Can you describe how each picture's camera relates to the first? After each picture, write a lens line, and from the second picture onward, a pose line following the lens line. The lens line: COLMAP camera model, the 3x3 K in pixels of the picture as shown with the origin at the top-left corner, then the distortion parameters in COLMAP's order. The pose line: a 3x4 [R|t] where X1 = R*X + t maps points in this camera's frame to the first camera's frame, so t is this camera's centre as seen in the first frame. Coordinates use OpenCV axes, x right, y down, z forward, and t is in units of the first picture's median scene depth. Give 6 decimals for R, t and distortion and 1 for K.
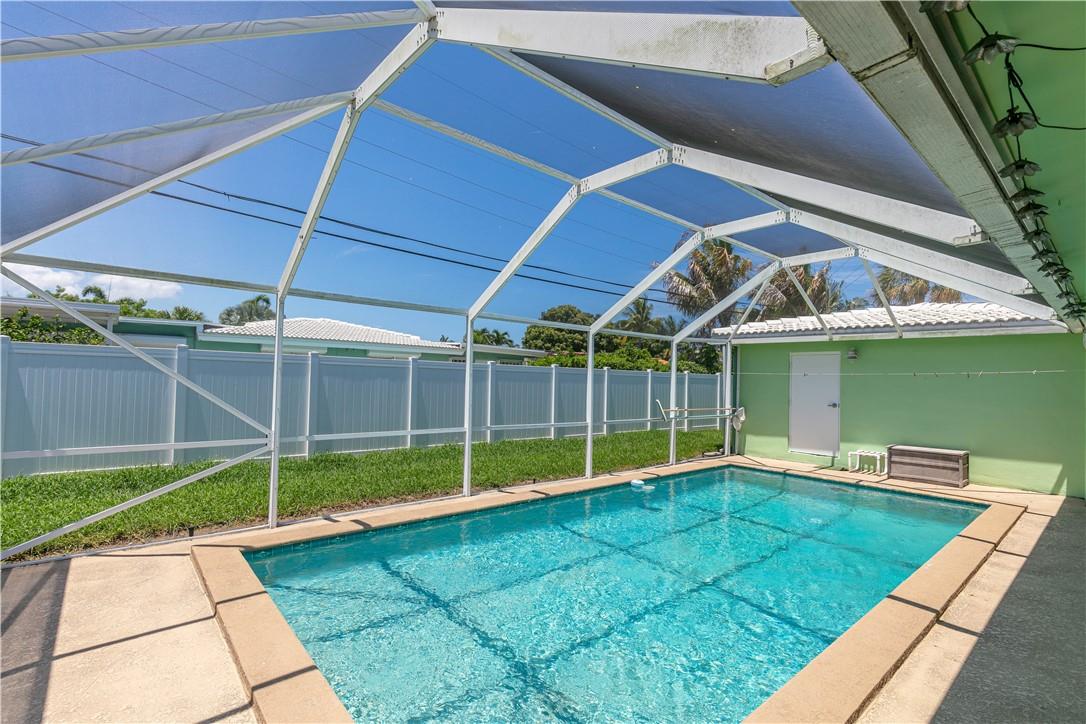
lens RADIAL K [[509.6, 0, 539.8], [0, 509.6, 368.3], [0, 0, 1]] dist [-0.000693, -0.000219]
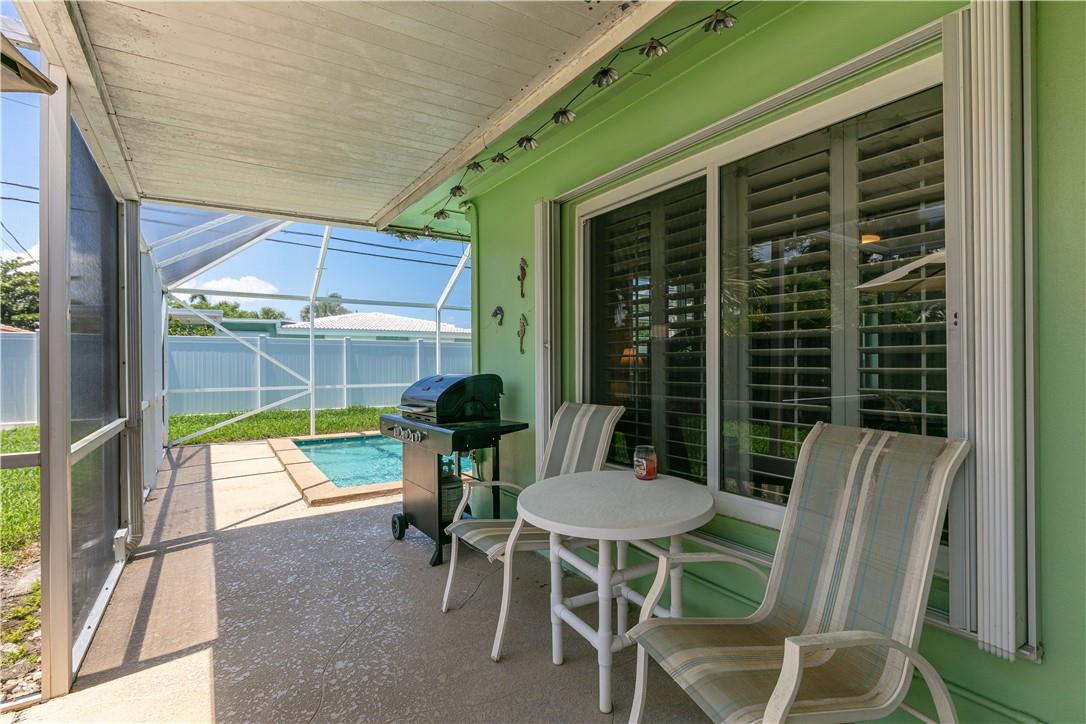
lens RADIAL K [[509.6, 0, 539.8], [0, 509.6, 368.3], [0, 0, 1]] dist [-0.000693, -0.000219]
pose [[0.991196, -0.027438, -0.129532, 0.180494], [0.031055, 0.999180, 0.025980, 0.022468], [0.128713, -0.029773, 0.991235, -0.232607]]
